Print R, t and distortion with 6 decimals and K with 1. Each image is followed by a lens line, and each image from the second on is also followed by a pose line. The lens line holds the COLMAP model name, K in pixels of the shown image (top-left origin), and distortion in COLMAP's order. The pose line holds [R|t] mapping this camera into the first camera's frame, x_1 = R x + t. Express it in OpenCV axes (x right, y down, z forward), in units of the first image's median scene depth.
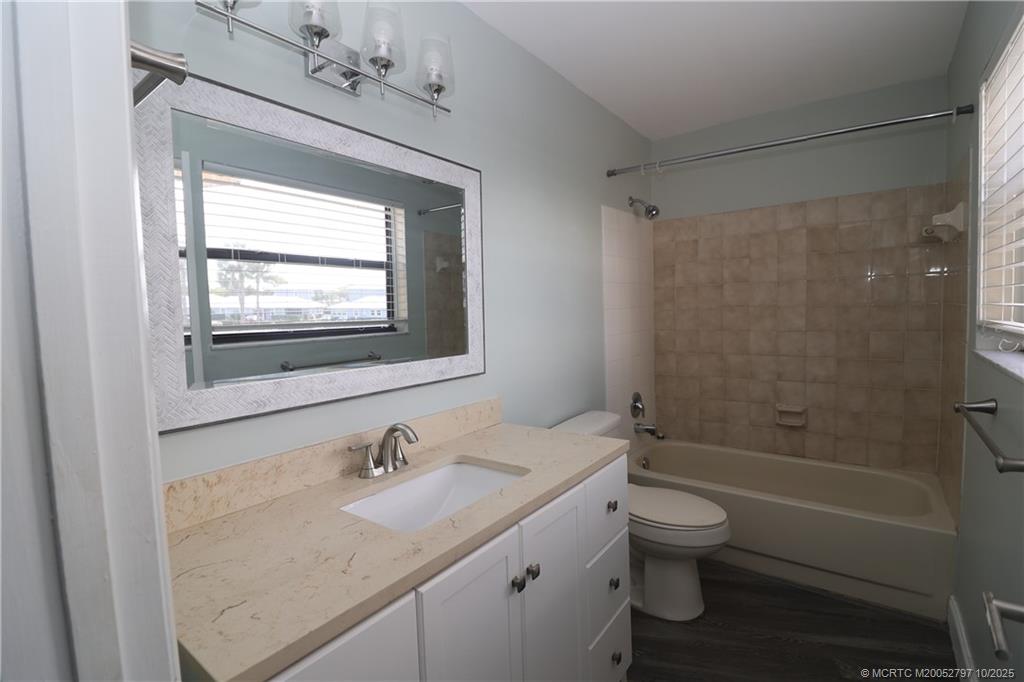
lens RADIAL K [[468.7, 0, 509.0], [0, 468.7, 337.5], [0, 0, 1]] dist [-0.001176, -0.013003]
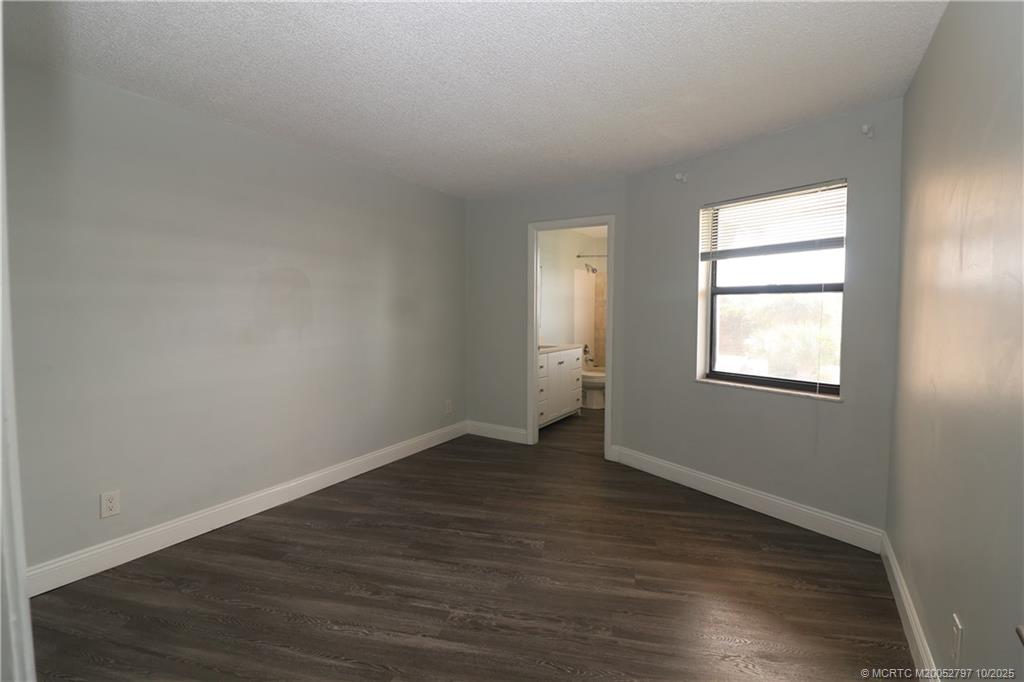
lens RADIAL K [[471.9, 0, 510.1], [0, 471.9, 334.4], [0, 0, 1]] dist [0.004018, -0.013902]
pose [[0.995423, 0.029264, 0.090978, -0.493038], [-0.028623, 0.999555, -0.008341, 0.140827], [-0.091181, 0.005698, 0.995818, -2.003629]]
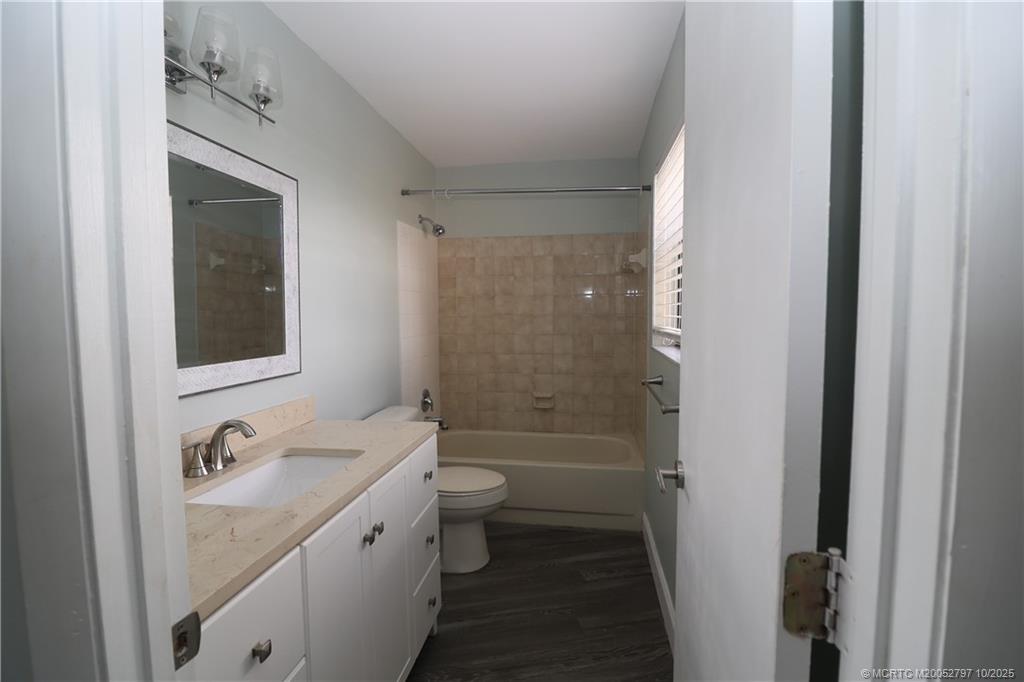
lens RADIAL K [[468.7, 0, 509.0], [0, 468.7, 337.5], [0, 0, 1]] dist [-0.001176, -0.013003]
pose [[0.882430, -0.001143, 0.470442, -0.114968], [0.007811, 0.999895, -0.012222, 0.012335], [-0.470379, 0.014460, 0.882346, -0.122217]]
